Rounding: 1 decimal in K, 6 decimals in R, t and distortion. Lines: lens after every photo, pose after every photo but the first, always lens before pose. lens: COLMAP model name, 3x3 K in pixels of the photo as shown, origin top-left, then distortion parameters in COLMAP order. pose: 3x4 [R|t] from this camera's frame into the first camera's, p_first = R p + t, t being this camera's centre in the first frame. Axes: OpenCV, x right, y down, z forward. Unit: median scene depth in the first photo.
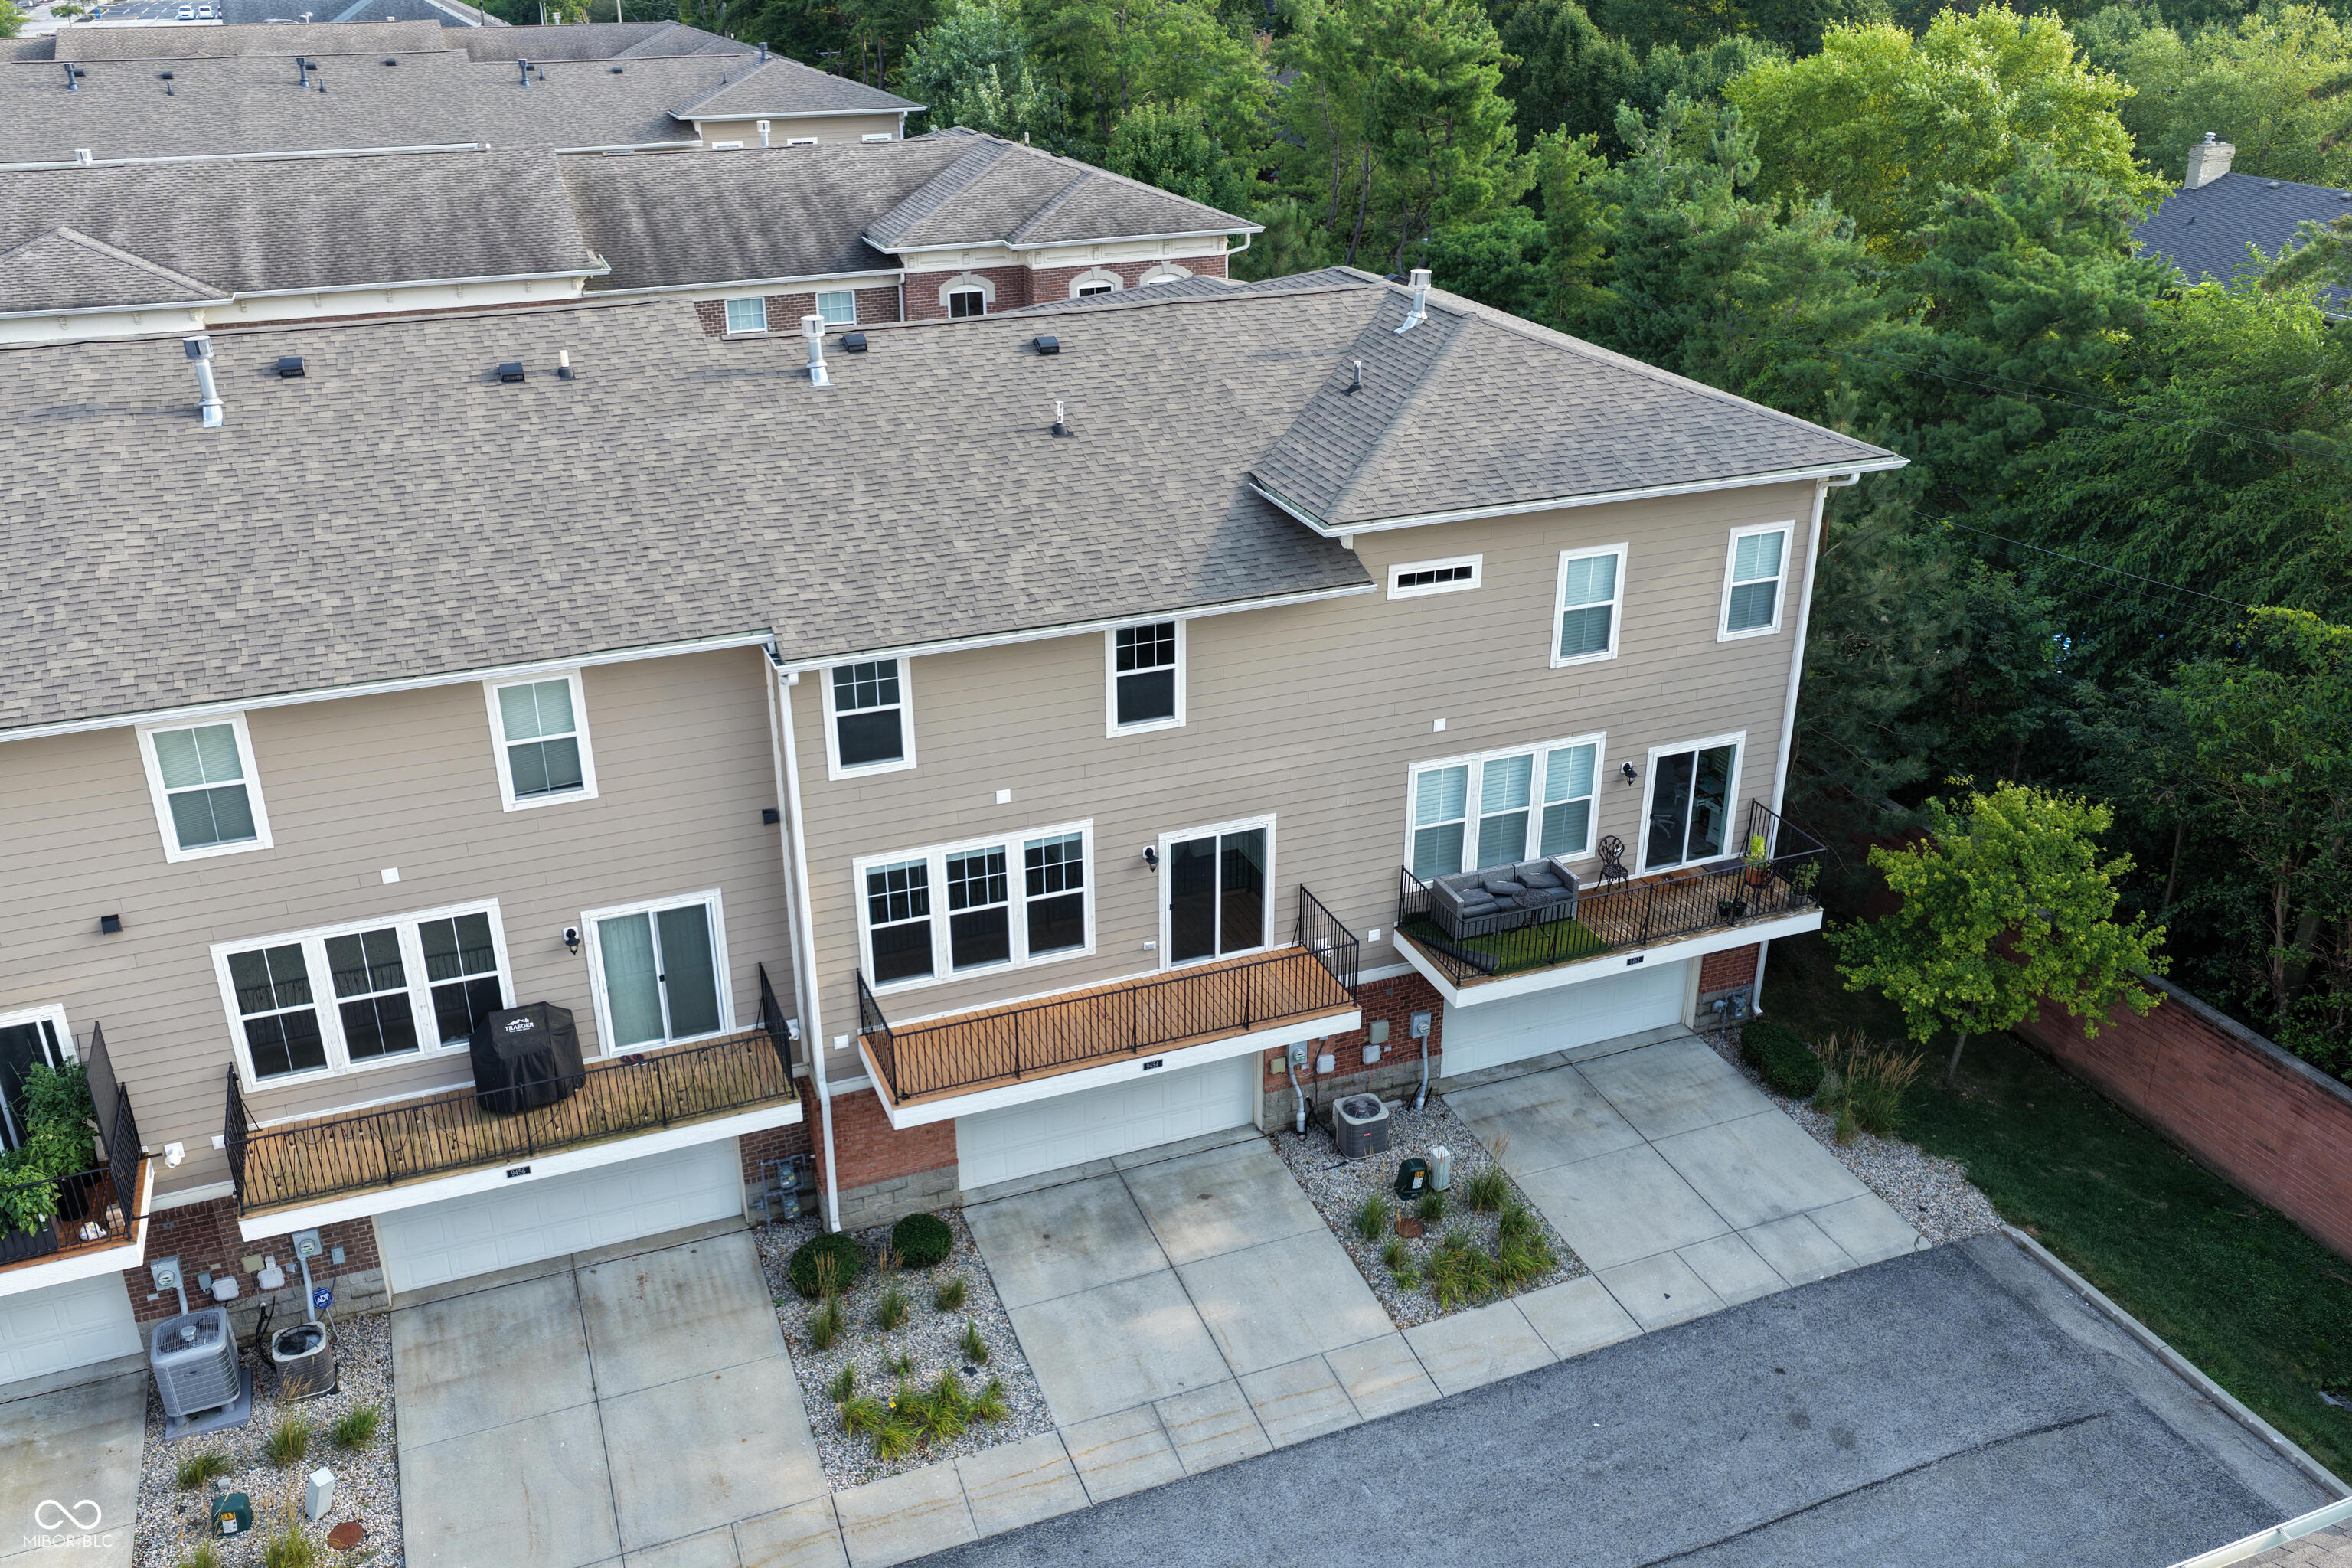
lens RADIAL K [[1920.8, 0, 1160.0], [0, 1920.8, 791.5], [0, 0, 1]] dist [-0.010052, 0.010772]
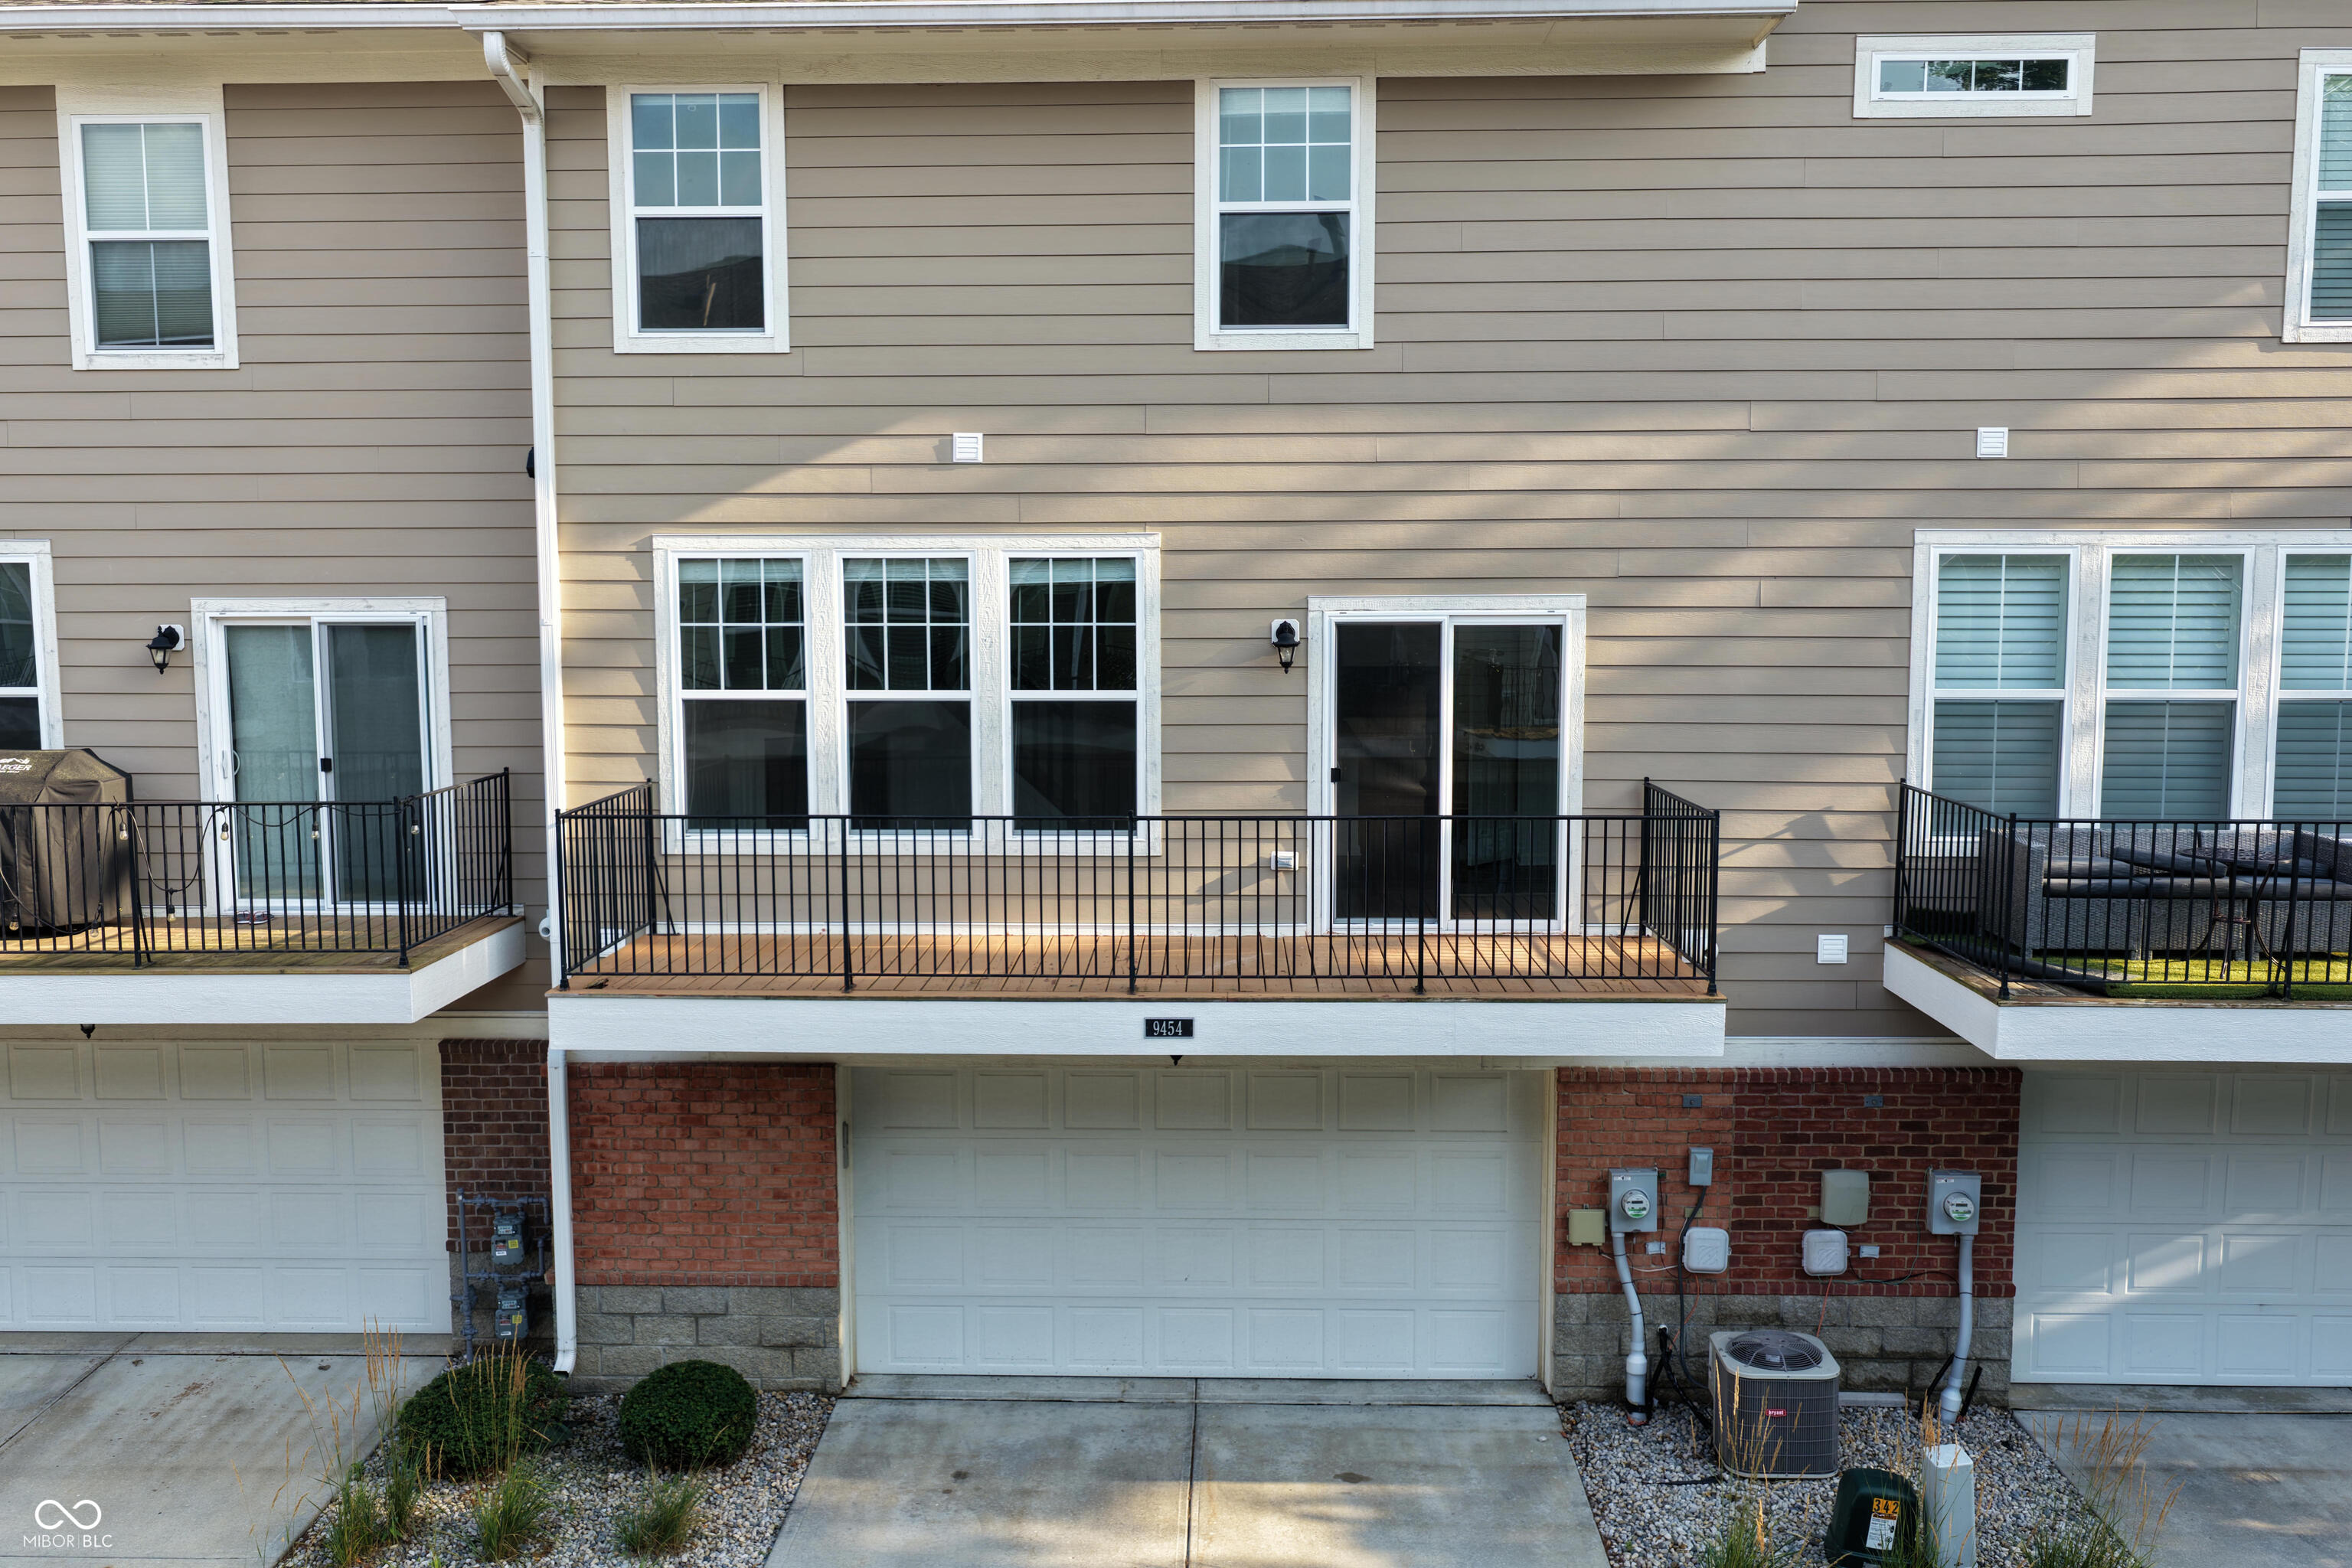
lens RADIAL K [[1920.8, 0, 1160.0], [0, 1920.8, 791.5], [0, 0, 1]] dist [-0.010052, 0.010772]
pose [[0.919089, 0.044350, -0.391545, 0.148091], [-0.167546, 0.943336, -0.286436, 0.202604], [0.356655, 0.328862, 0.874441, 0.581708]]
